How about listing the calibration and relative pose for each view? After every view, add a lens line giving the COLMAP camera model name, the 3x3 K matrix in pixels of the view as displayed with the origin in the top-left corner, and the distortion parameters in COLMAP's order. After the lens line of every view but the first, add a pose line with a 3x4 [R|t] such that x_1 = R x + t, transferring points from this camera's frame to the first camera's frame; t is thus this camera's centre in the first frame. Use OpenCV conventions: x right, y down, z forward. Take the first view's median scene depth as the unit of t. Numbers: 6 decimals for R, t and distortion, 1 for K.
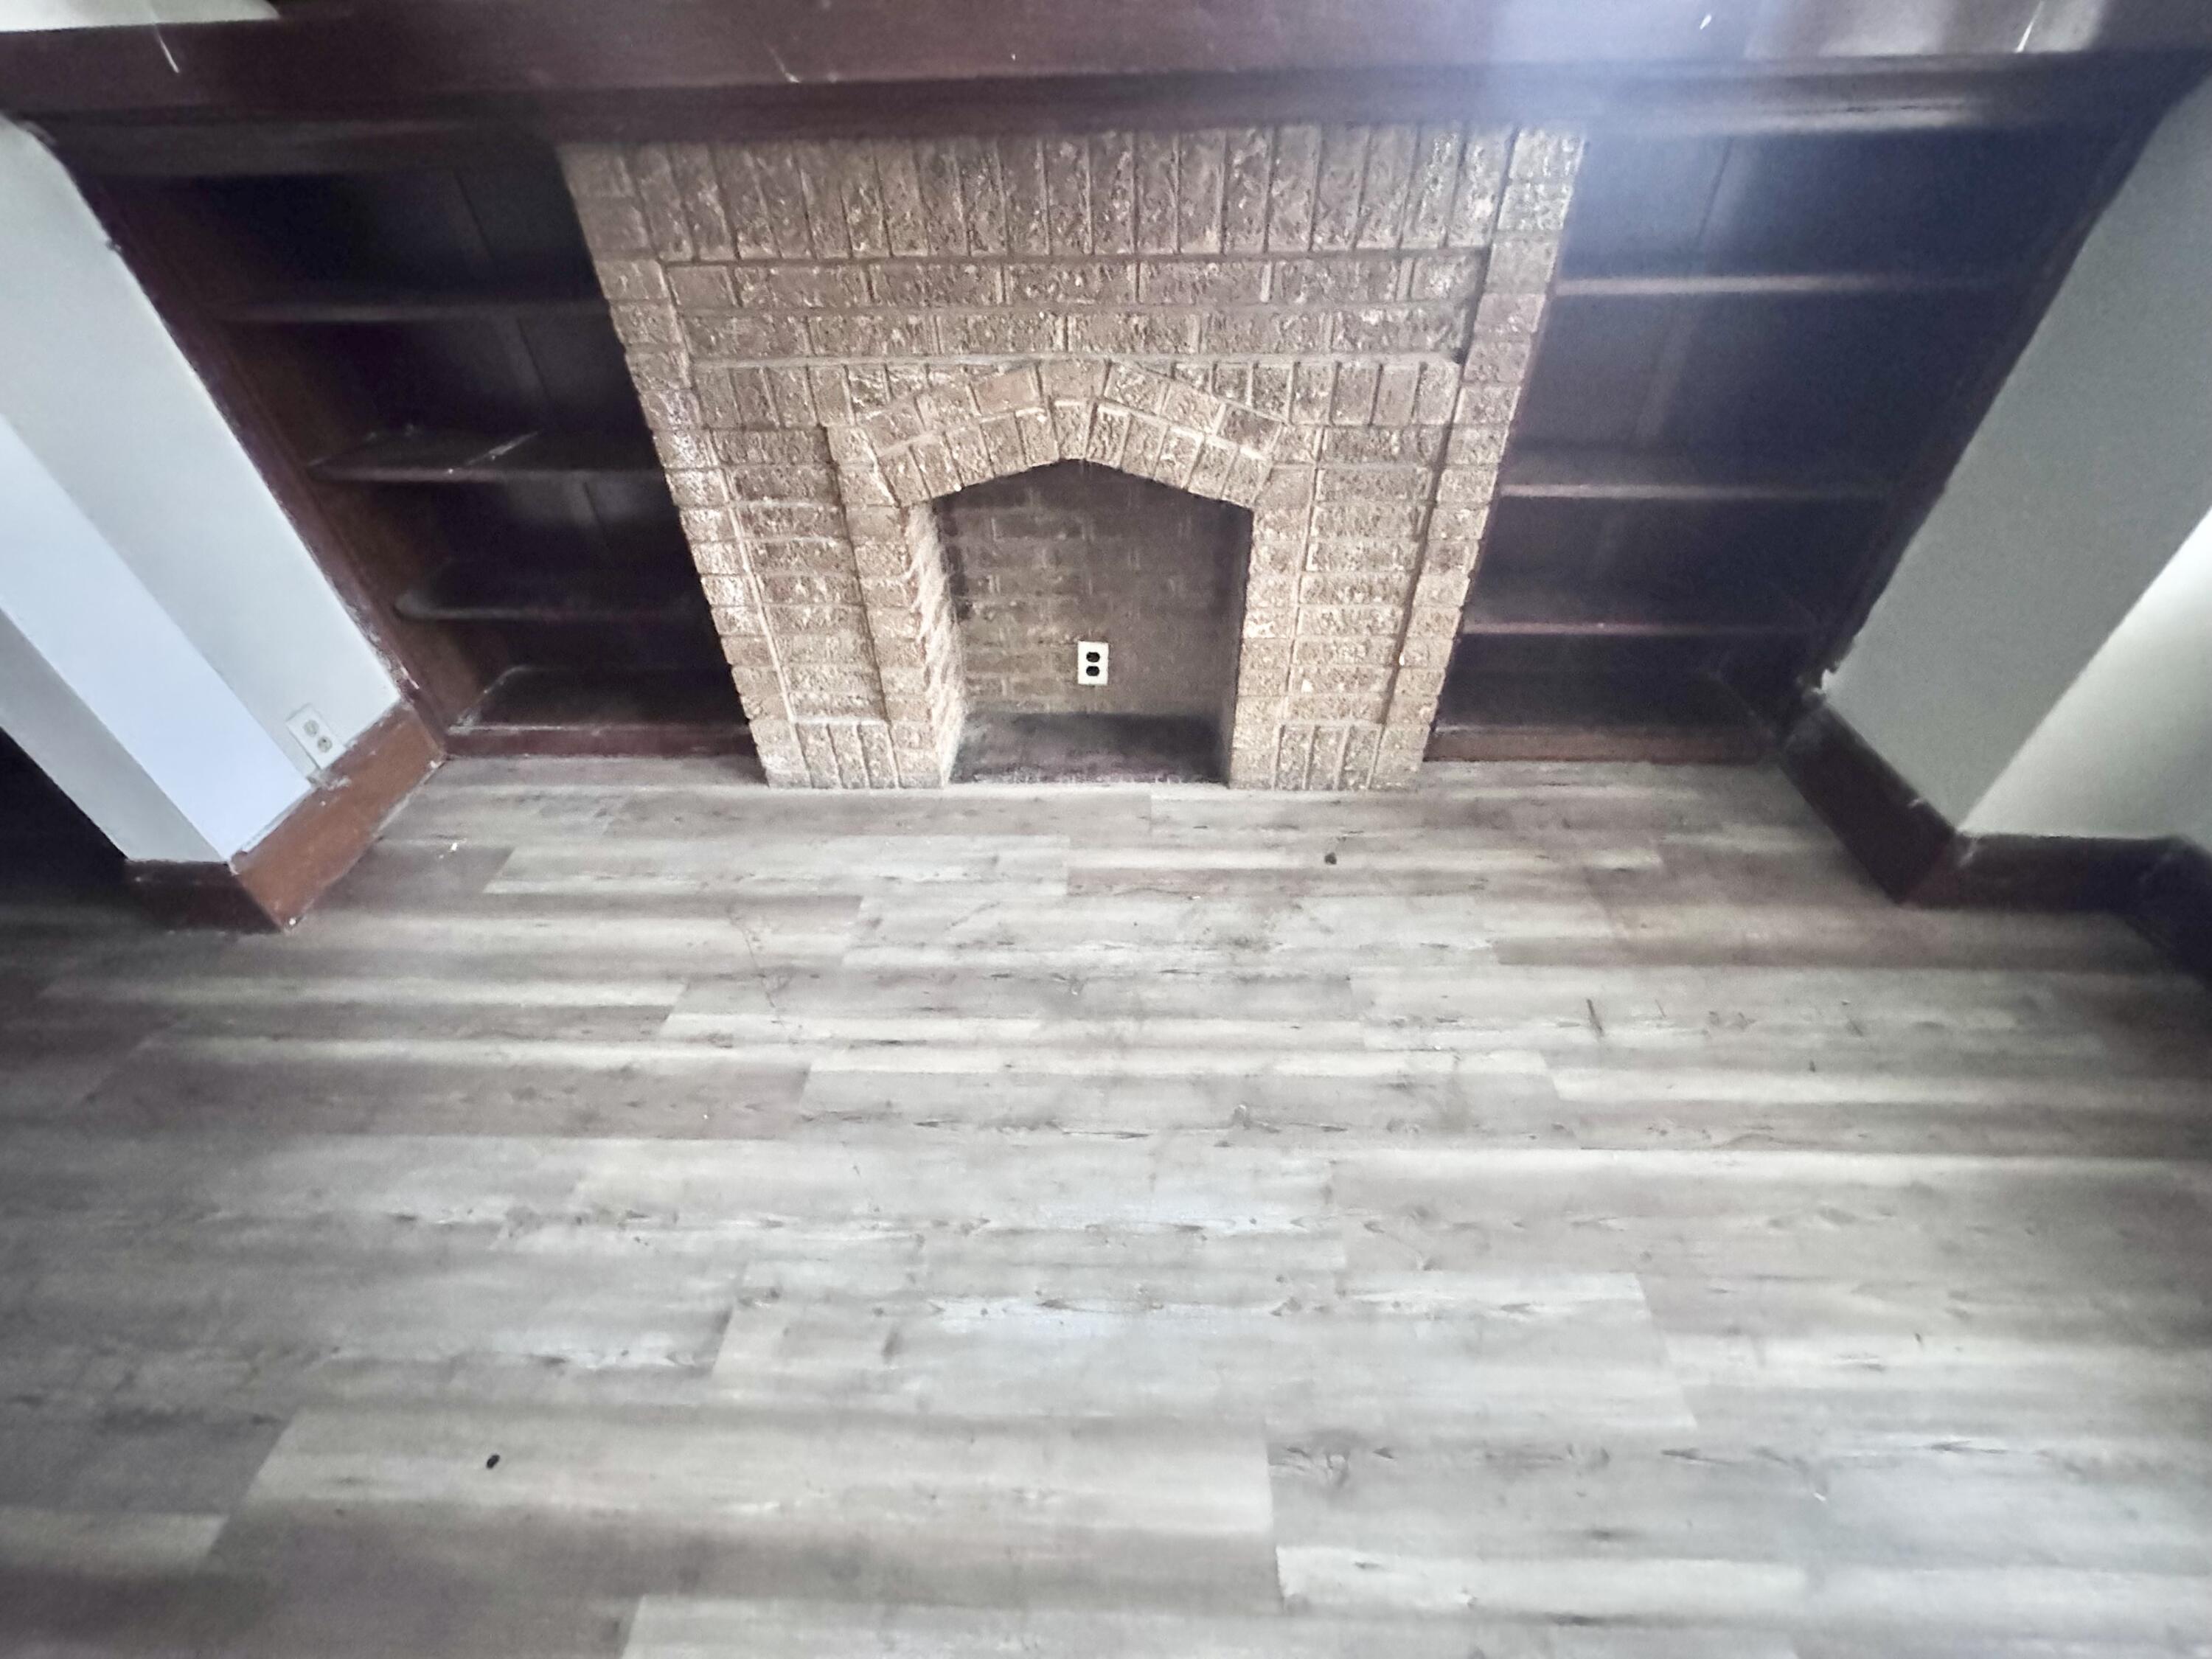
lens RADIAL K [[880.4, 0, 1106.0], [0, 880.4, 829.5], [0, 0, 1]] dist [-0.002359, -0.000491]
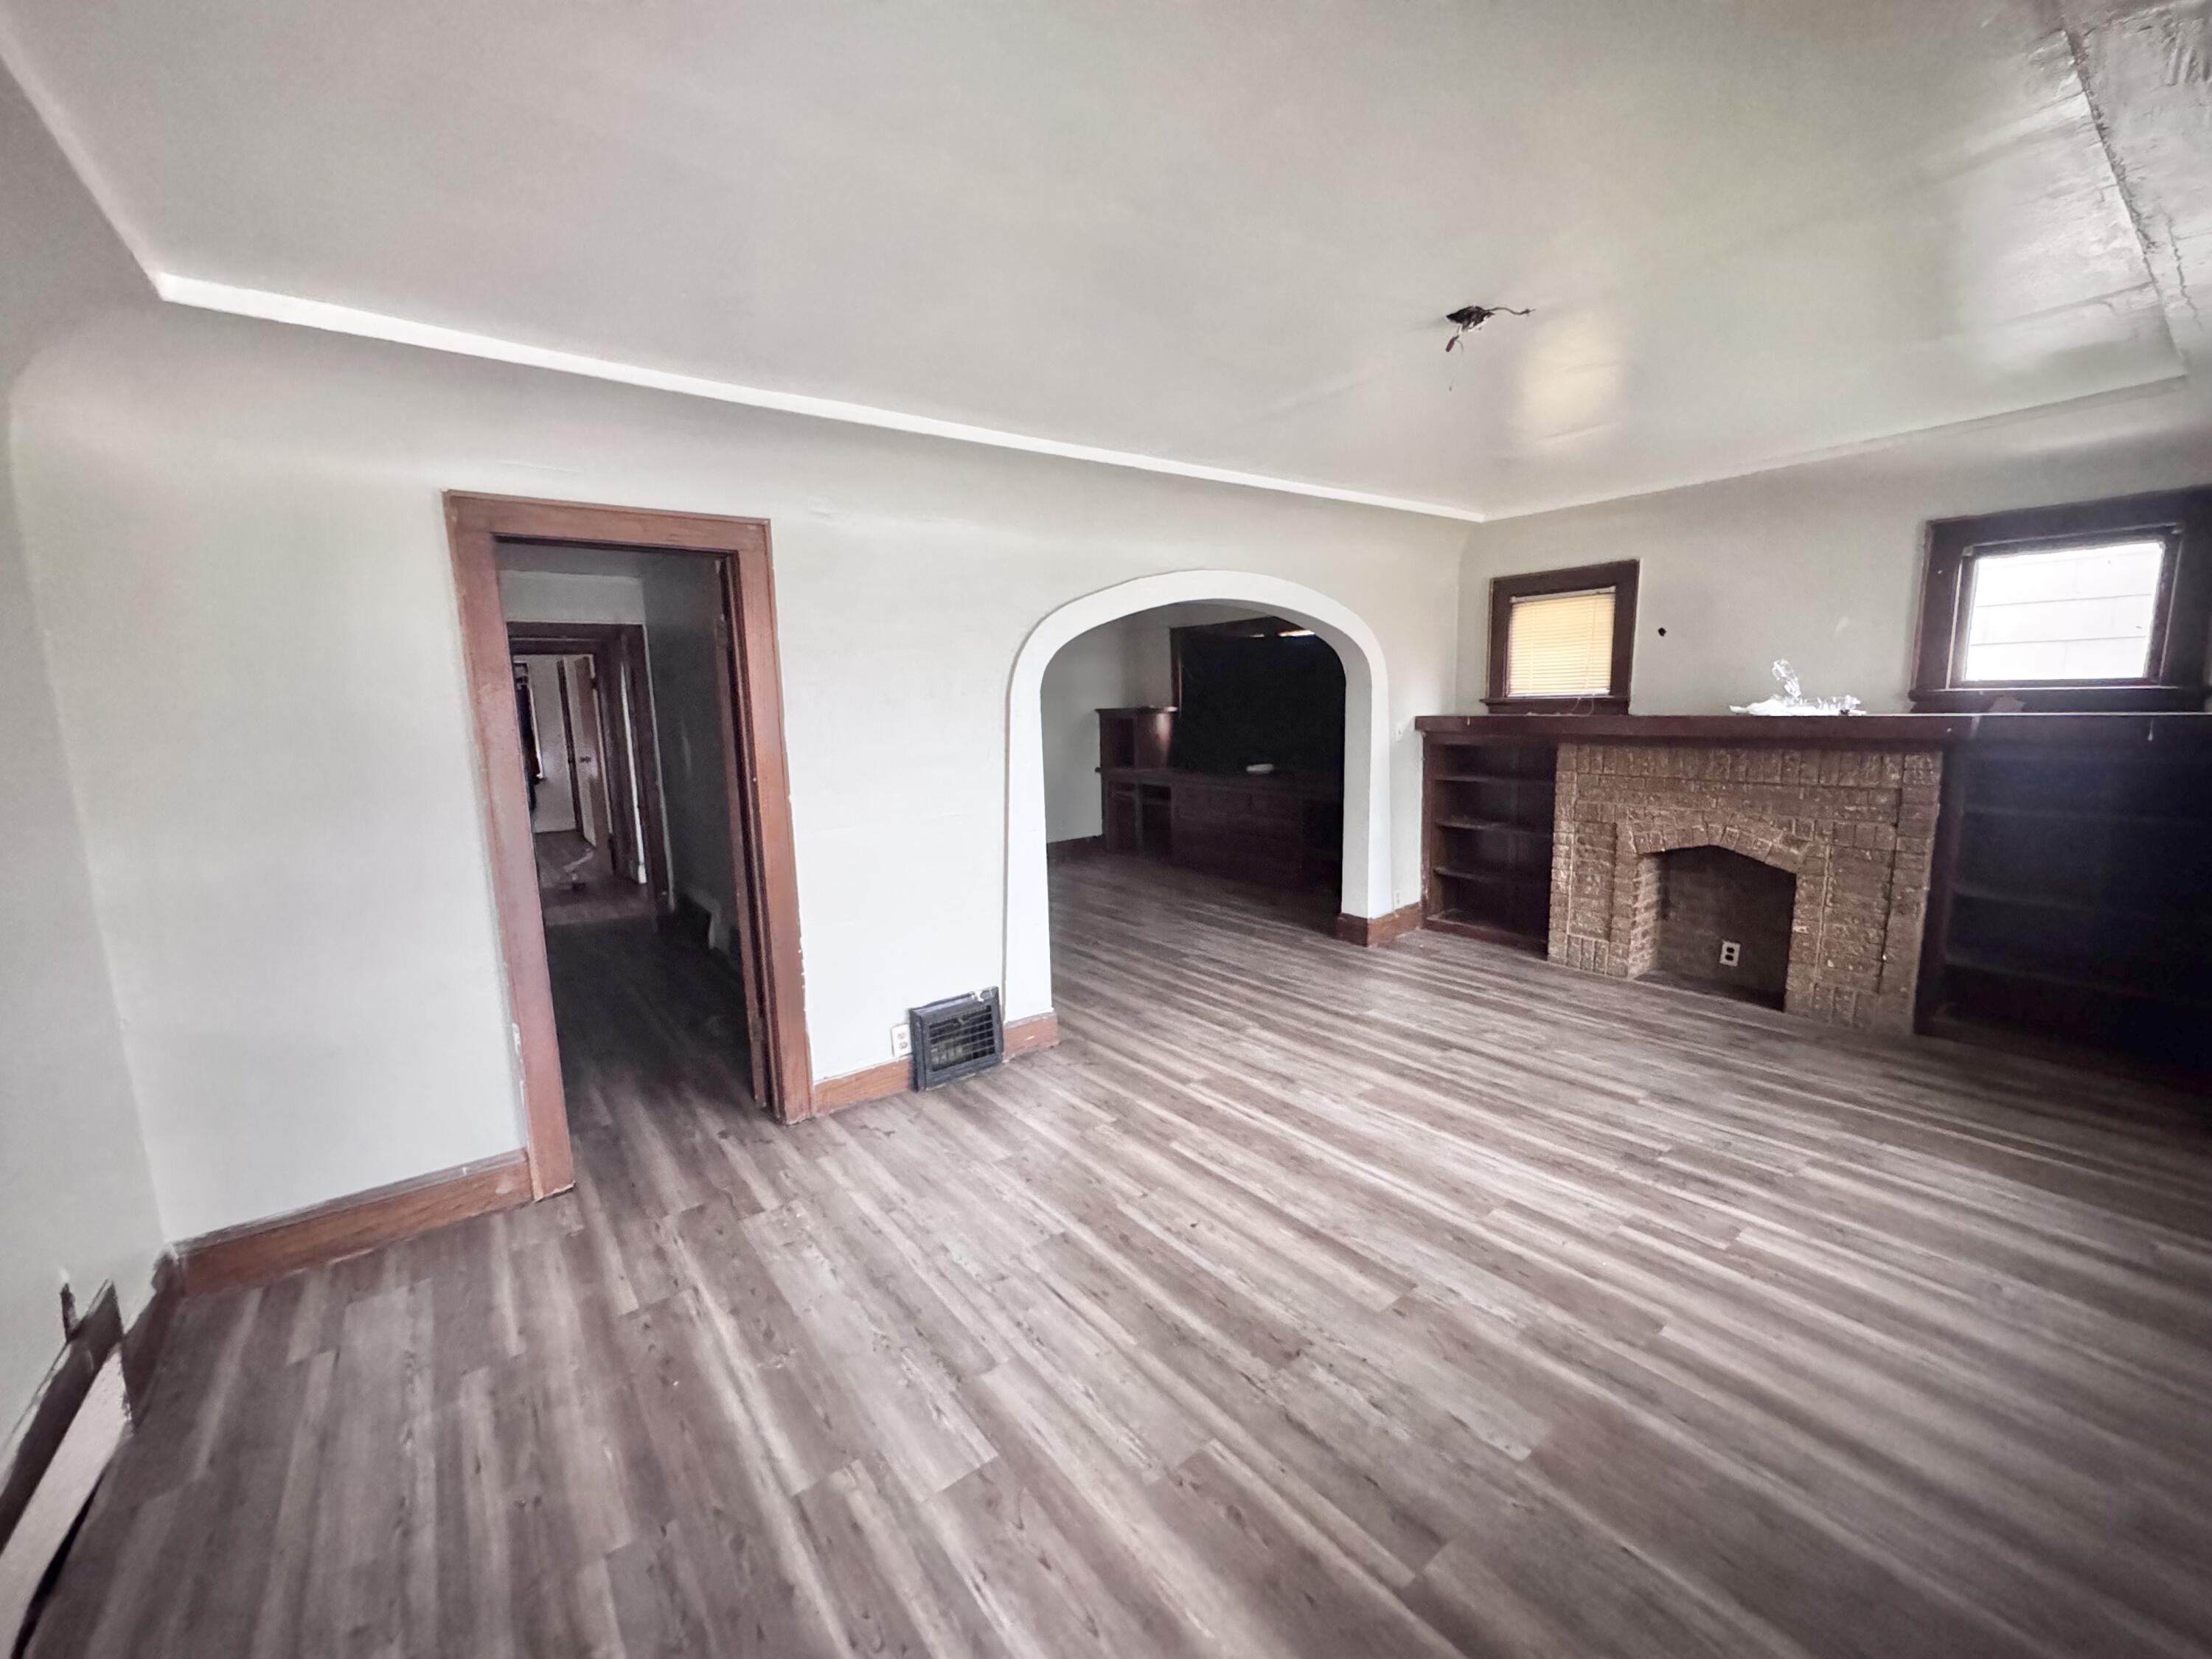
lens RADIAL K [[880.4, 0, 1106.0], [0, 880.4, 829.5], [0, 0, 1]] dist [-0.002359, -0.000491]
pose [[0.626458, 0.118122, -0.770453, 0.798194], [-0.494884, 0.823939, -0.276070, 1.103600], [0.602197, 0.554231, 0.574619, -1.545078]]
